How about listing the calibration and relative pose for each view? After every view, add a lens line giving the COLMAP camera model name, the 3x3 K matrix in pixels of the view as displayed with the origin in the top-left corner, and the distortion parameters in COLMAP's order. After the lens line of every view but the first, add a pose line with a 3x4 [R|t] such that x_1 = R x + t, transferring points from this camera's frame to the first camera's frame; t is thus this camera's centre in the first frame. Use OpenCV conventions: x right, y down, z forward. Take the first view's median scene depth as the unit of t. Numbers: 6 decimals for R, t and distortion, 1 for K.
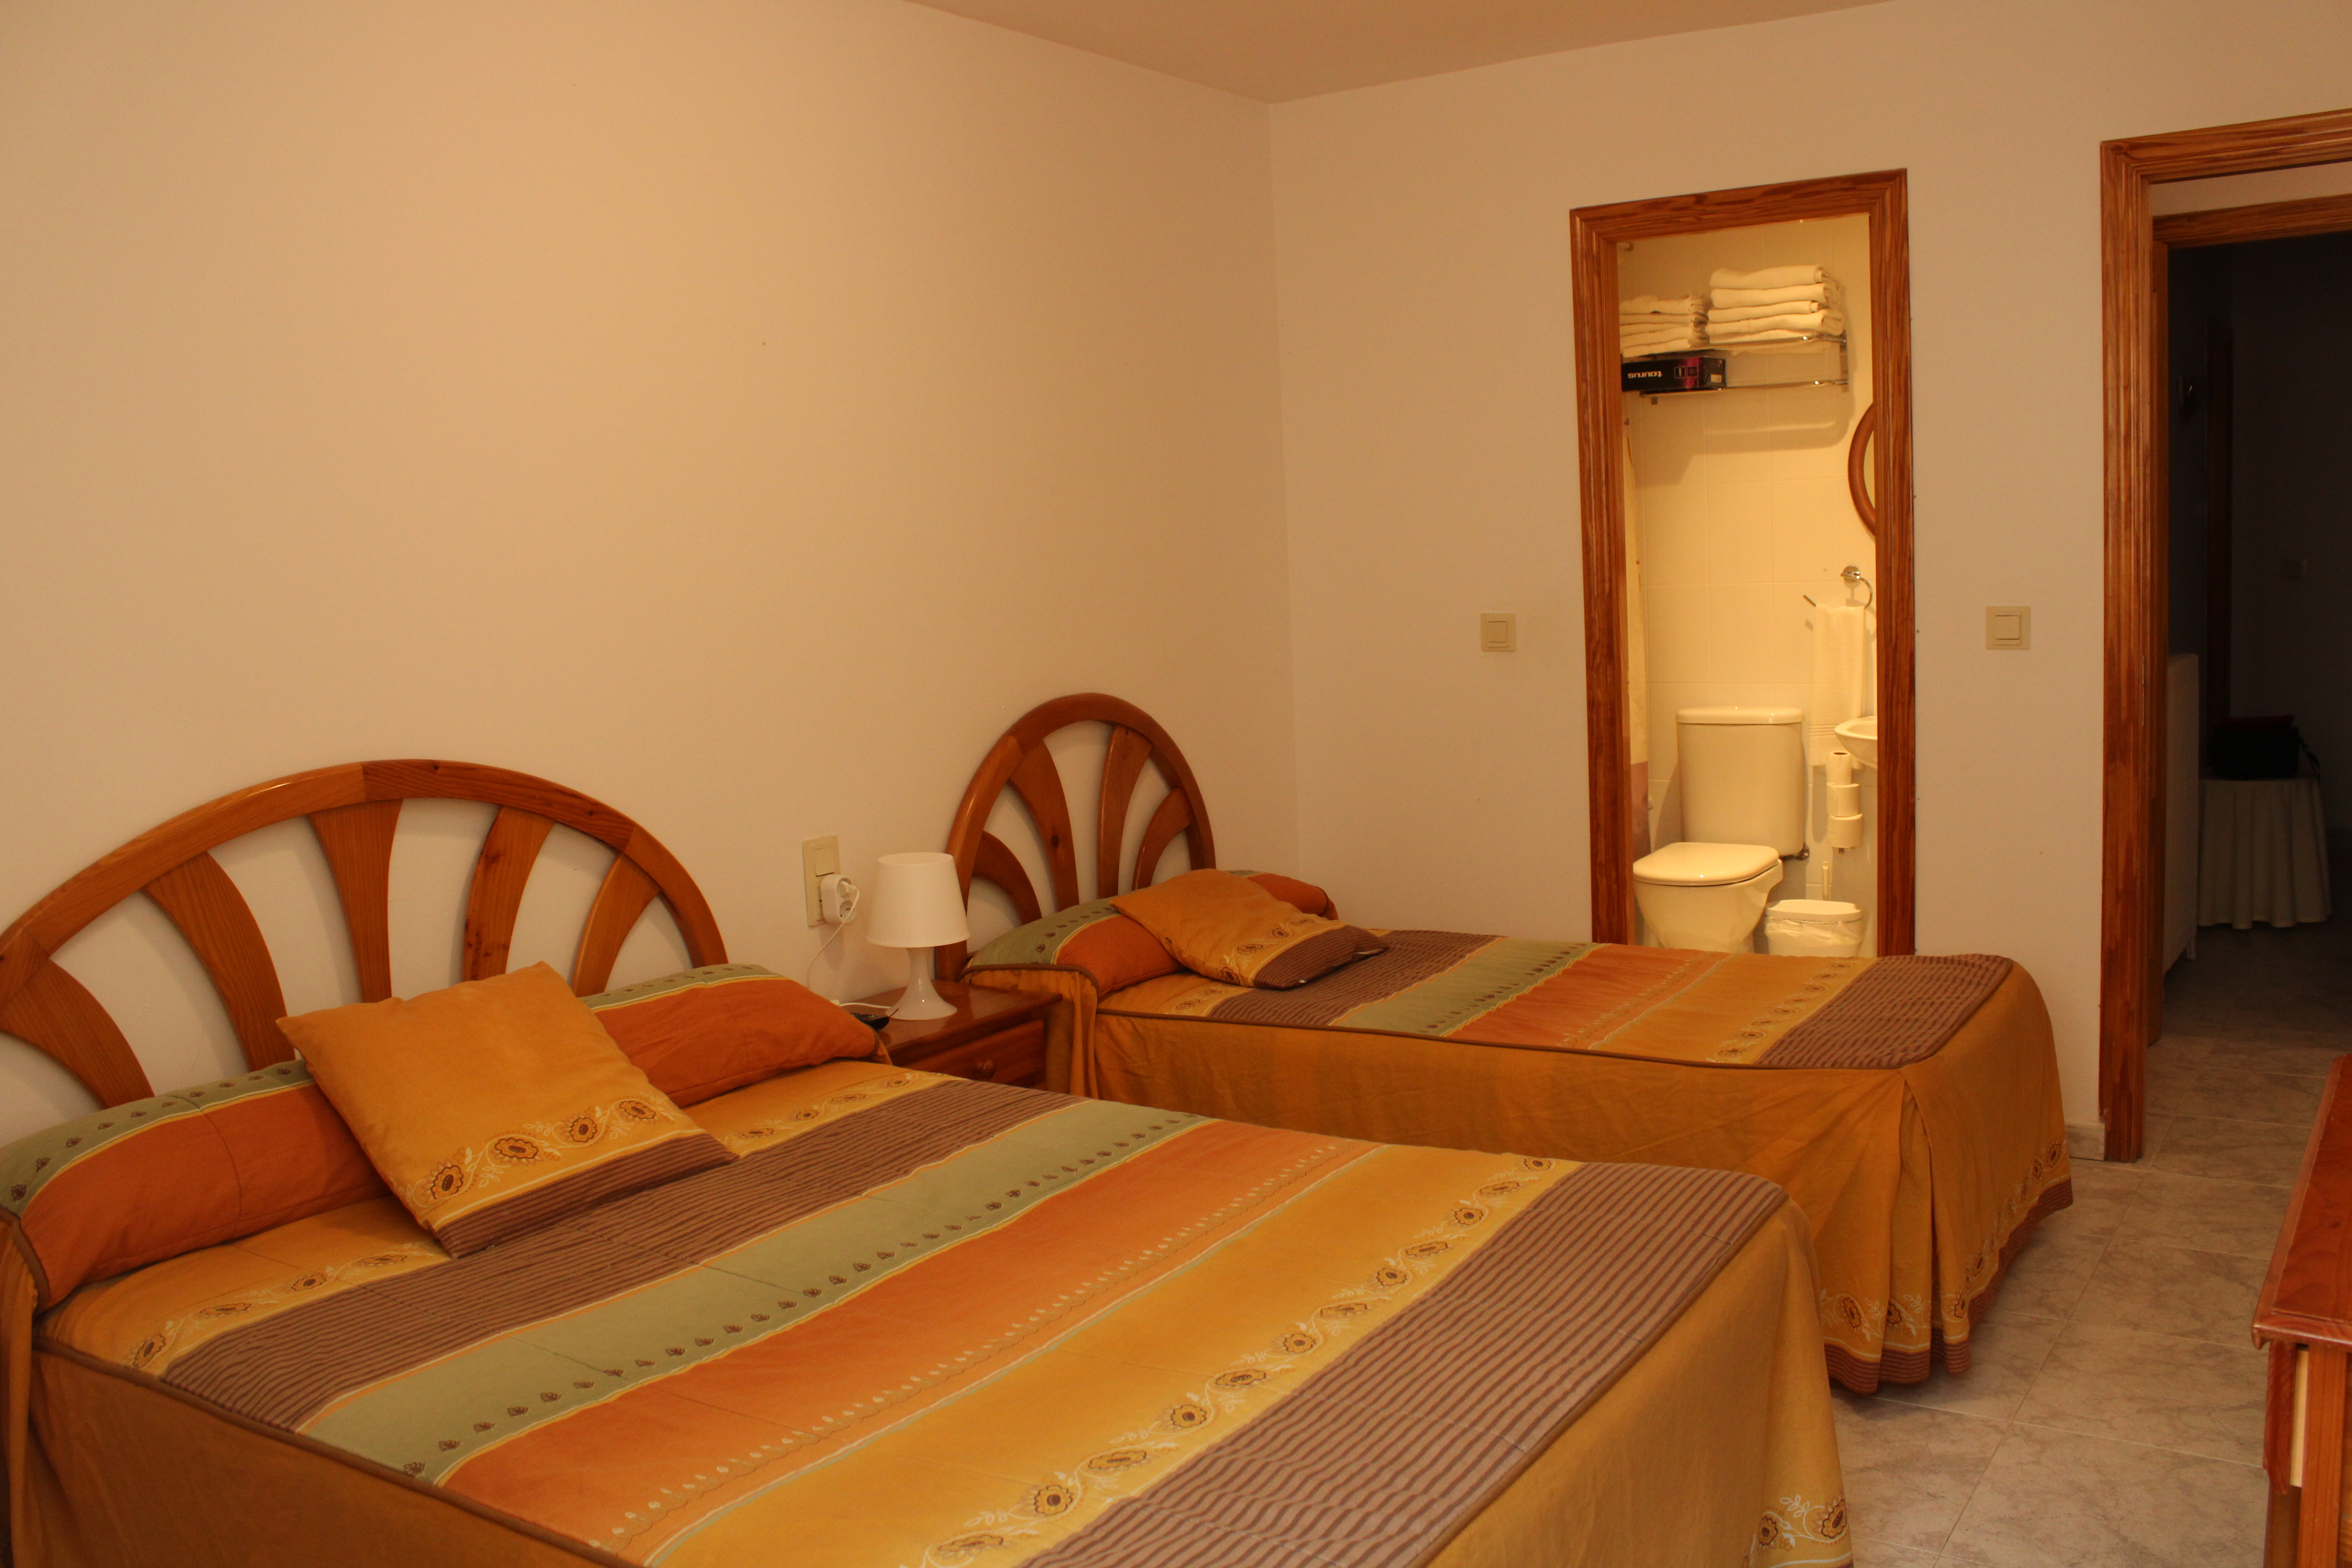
lens RADIAL K [[1956.6, 0, 1178.7], [0, 1956.6, 778.7], [0, 0, 1]] dist [-0.134452, 0.062236]
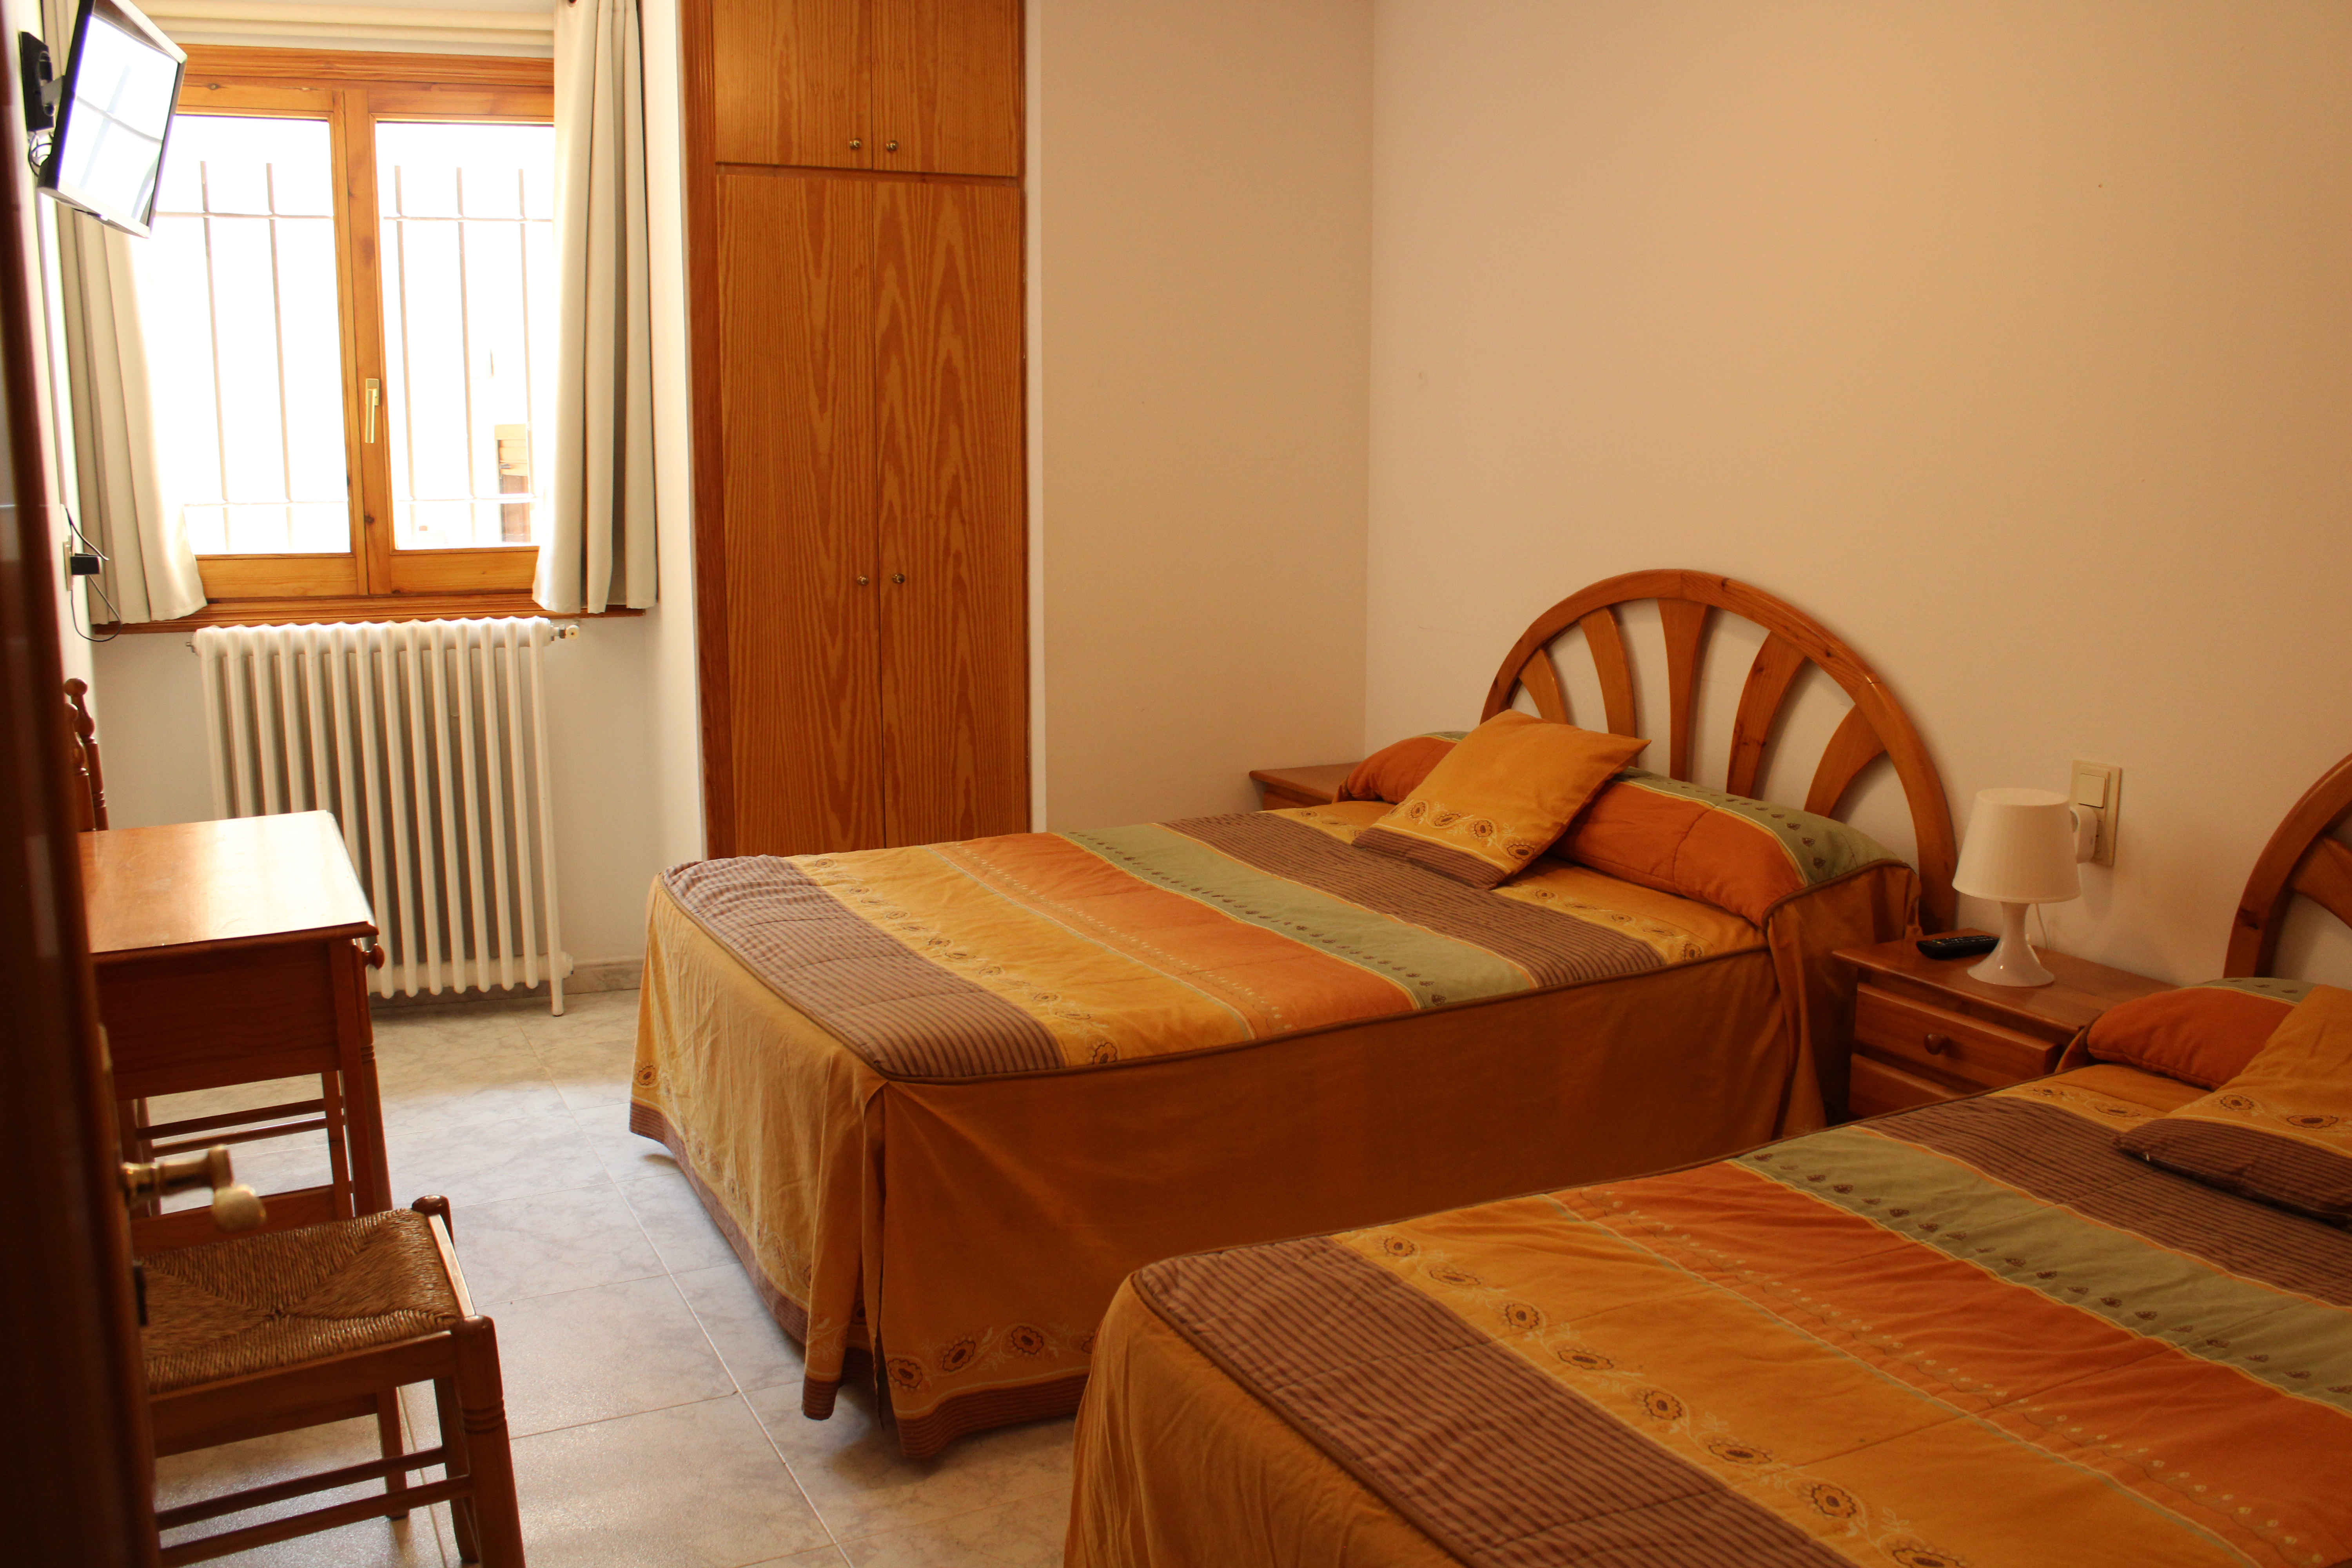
lens RADIAL K [[1956.6, 0, 1177.5], [0, 1956.6, 792.7], [0, 0, 1]] dist [-0.134452, 0.062236]
pose [[-0.449896, 0.211005, -0.867796, 0.961391], [-0.081286, 0.957980, 0.275075, -0.206840], [0.889374, 0.194295, -0.413840, 1.286764]]
